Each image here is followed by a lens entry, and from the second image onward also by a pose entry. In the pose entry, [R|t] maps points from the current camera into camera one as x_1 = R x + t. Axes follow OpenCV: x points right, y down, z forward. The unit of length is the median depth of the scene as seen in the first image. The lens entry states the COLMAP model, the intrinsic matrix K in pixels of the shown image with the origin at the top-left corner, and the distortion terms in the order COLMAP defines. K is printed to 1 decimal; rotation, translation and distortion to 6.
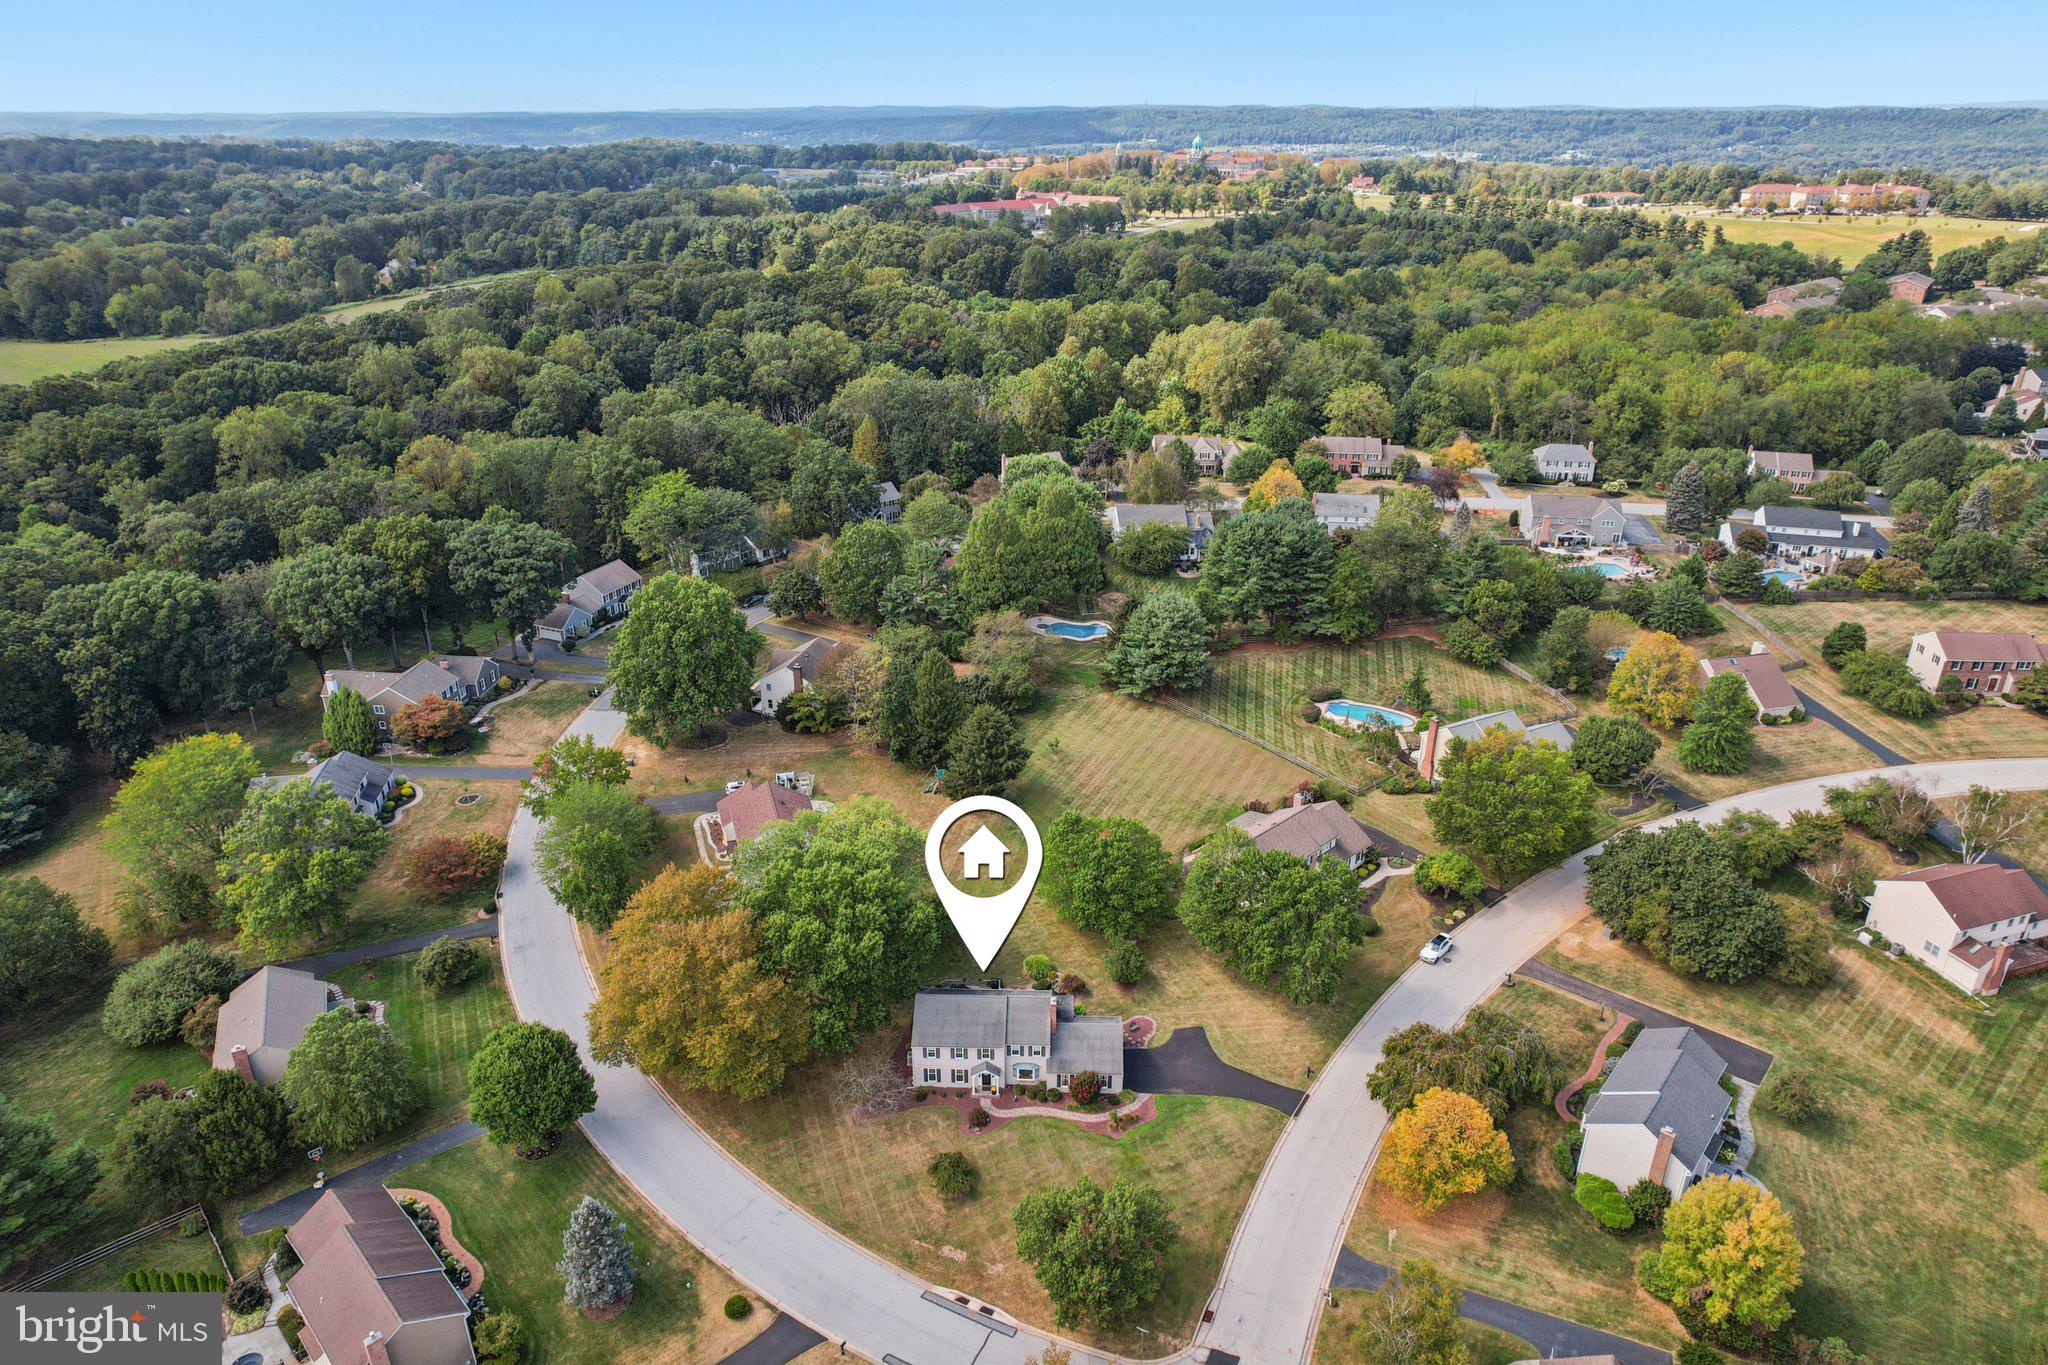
lens RADIAL K [[1308.7, 0, 1024.0], [0, 1308.7, 682.5], [0, 0, 1]] dist [-0.072352, 0.057102]
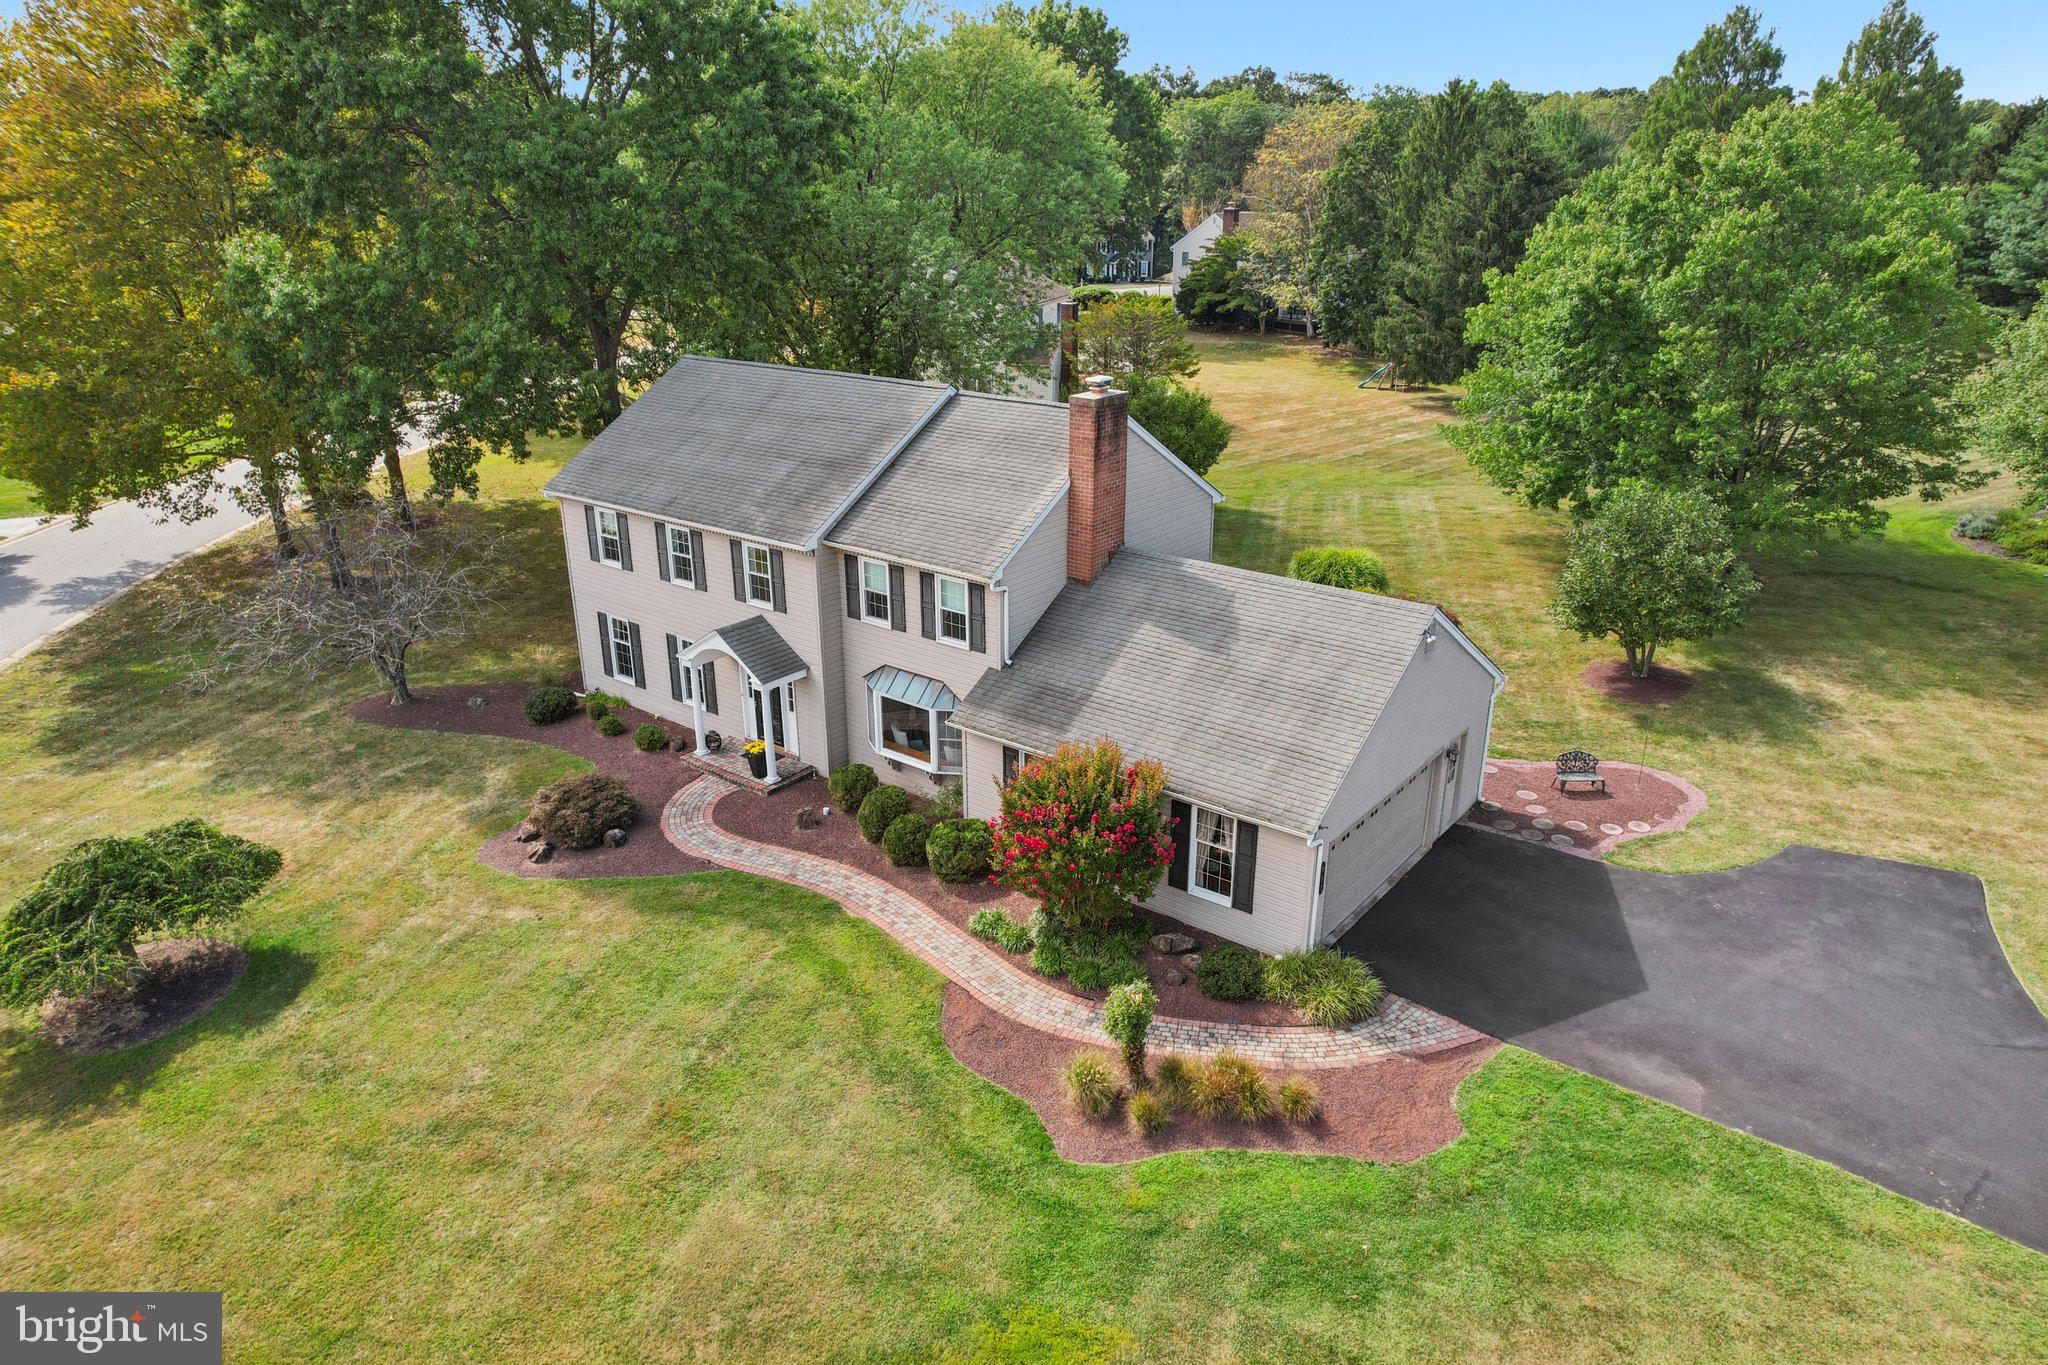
lens RADIAL K [[1308.7, 0, 1024.0], [0, 1308.7, 682.5], [0, 0, 1]] dist [-0.072352, 0.057102]
pose [[0.815517, 0.211189, -0.538824, 0.127714], [-0.237398, 0.971178, 0.021343, 0.283848], [0.527801, 0.110510, 0.842148, 0.830298]]
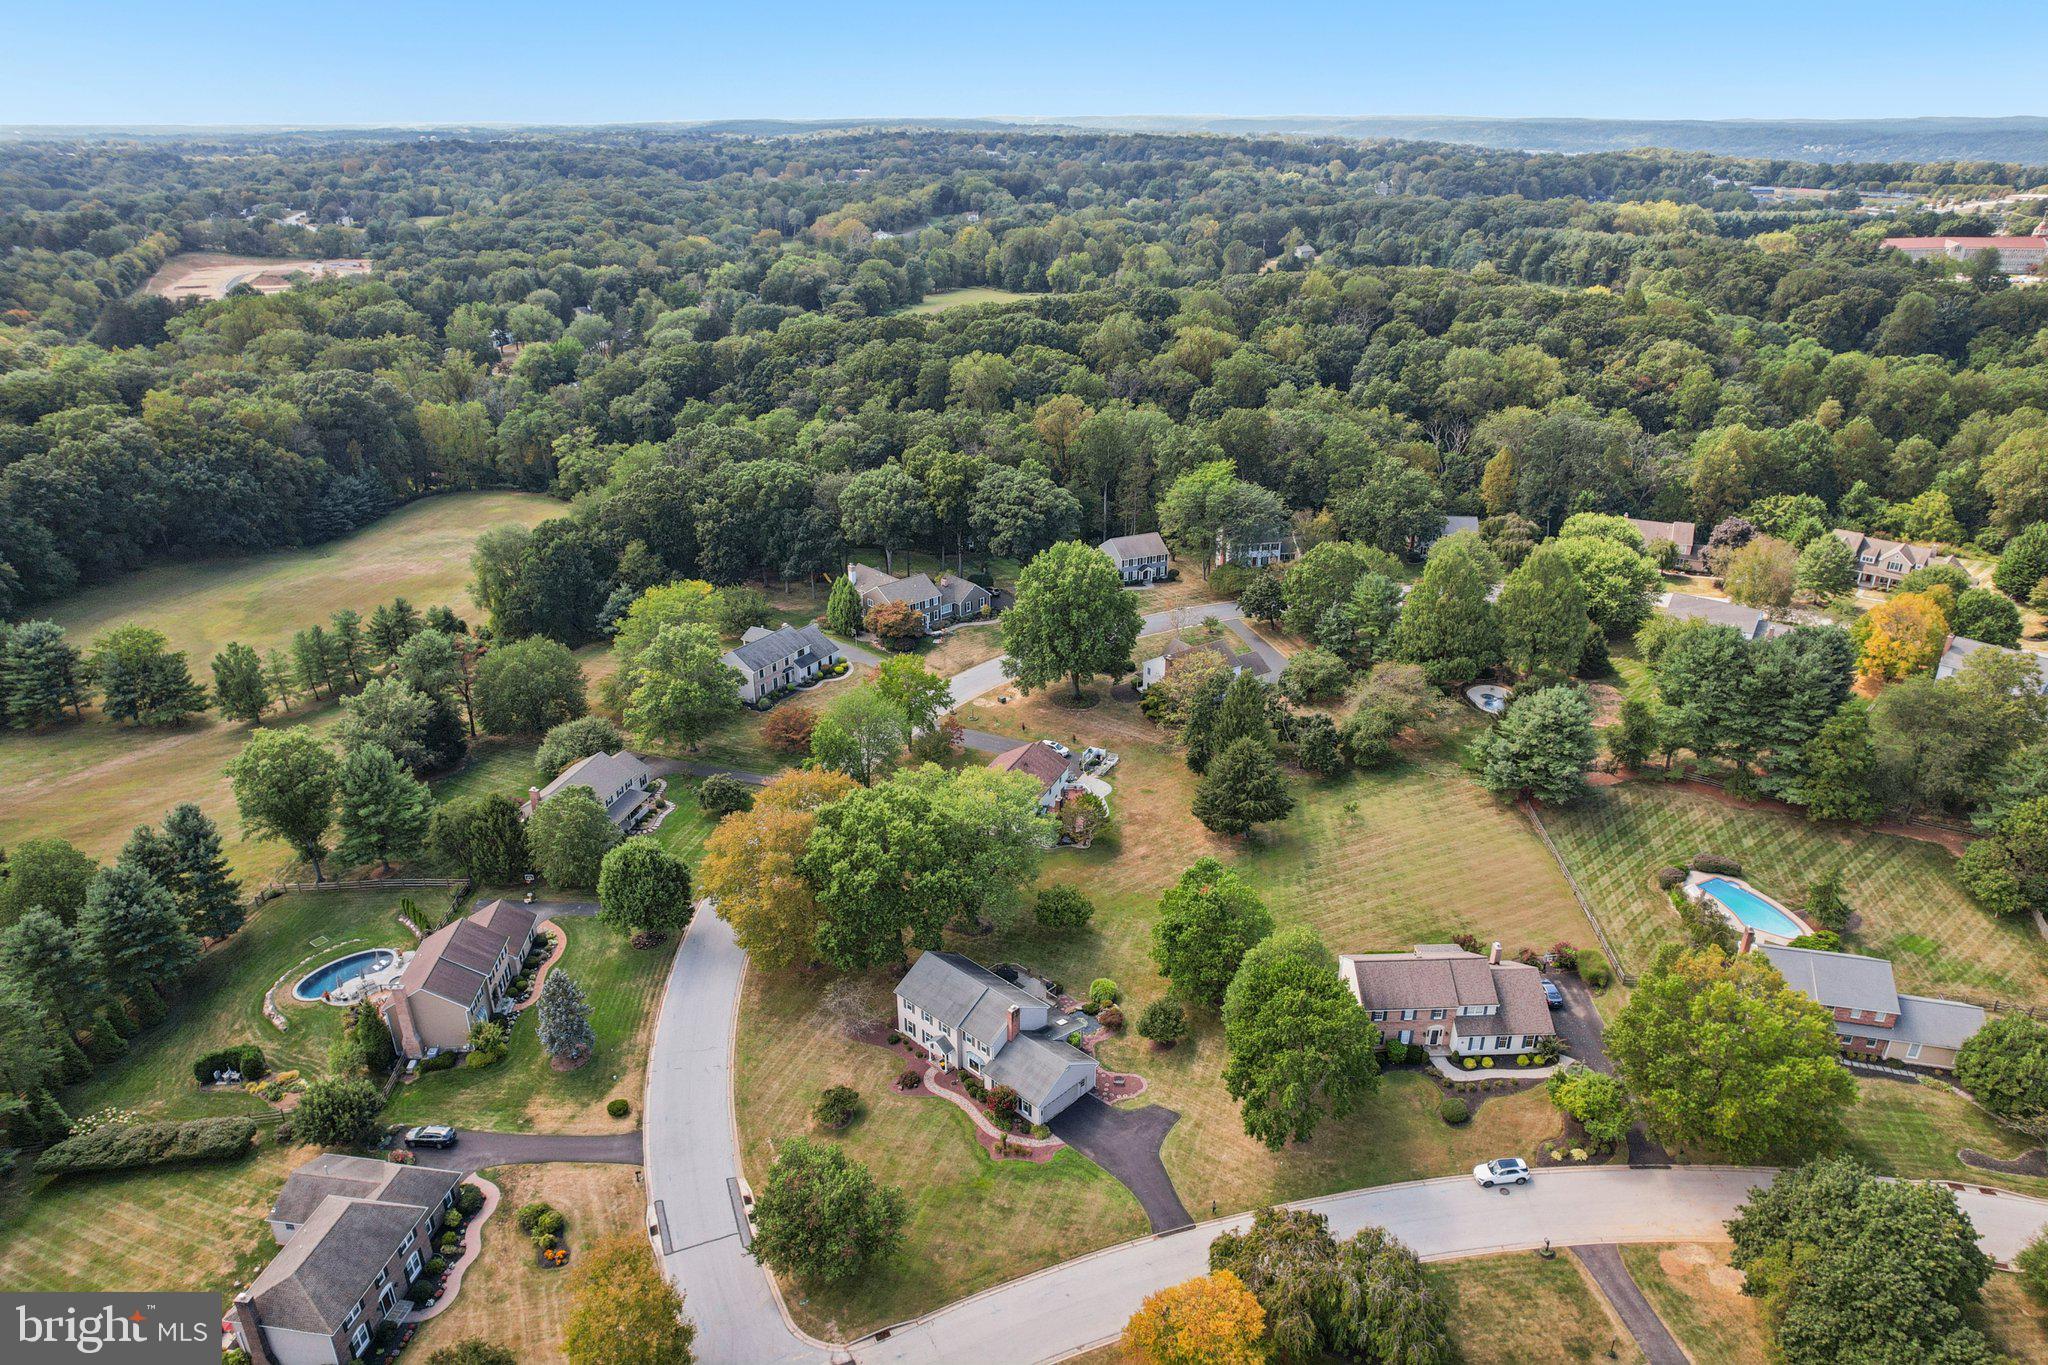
lens RADIAL K [[1308.7, 0, 1024.0], [0, 1308.7, 682.5], [0, 0, 1]] dist [-0.072352, 0.057102]
pose [[0.751687, 0.266239, -0.603393, 0.559378], [-0.268521, 0.959180, 0.088712, -0.083840], [0.602381, 0.095340, 0.792495, 0.193575]]
